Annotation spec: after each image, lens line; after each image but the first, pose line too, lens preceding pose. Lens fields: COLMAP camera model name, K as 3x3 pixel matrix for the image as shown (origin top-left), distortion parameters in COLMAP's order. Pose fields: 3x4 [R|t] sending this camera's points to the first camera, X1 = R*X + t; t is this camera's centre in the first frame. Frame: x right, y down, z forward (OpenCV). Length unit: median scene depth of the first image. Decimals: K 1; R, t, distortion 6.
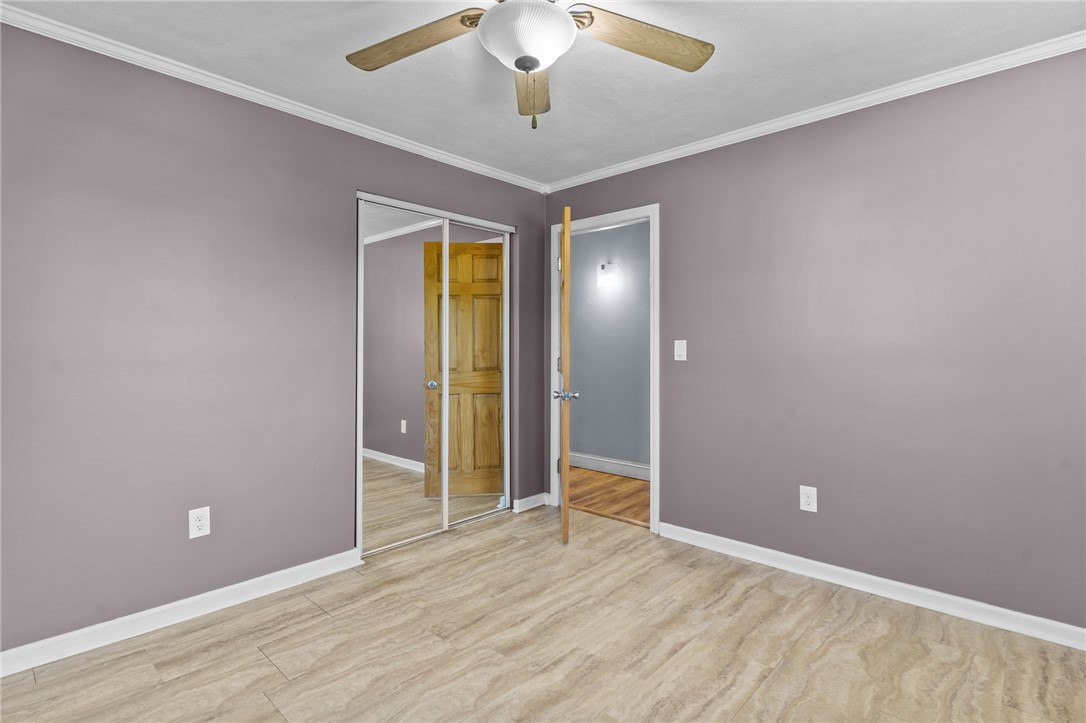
lens RADIAL K [[518.2, 0, 537.4], [0, 518.2, 370.7], [0, 0, 1]] dist [0.001318, 0.000103]
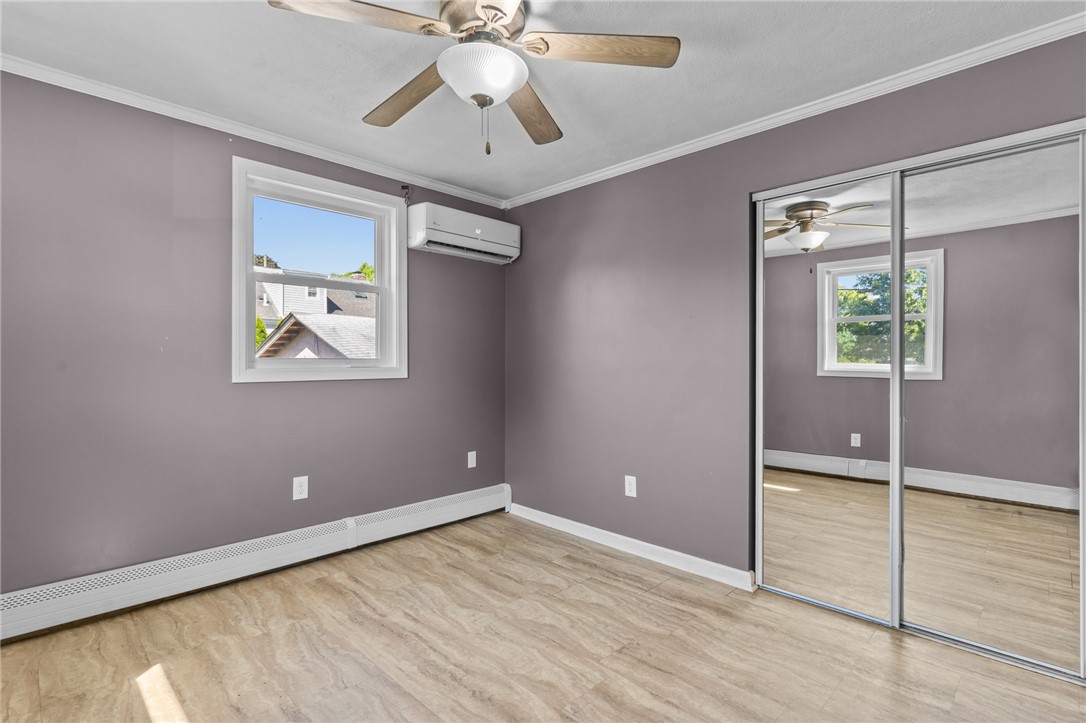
lens RADIAL K [[518.2, 0, 537.4], [0, 518.2, 370.7], [0, 0, 1]] dist [0.001318, 0.000103]
pose [[-0.028190, 0.018346, -0.999434, 0.754350], [-0.038845, 0.999056, 0.019435, -0.033458], [0.998848, 0.039371, -0.027451, 0.793134]]
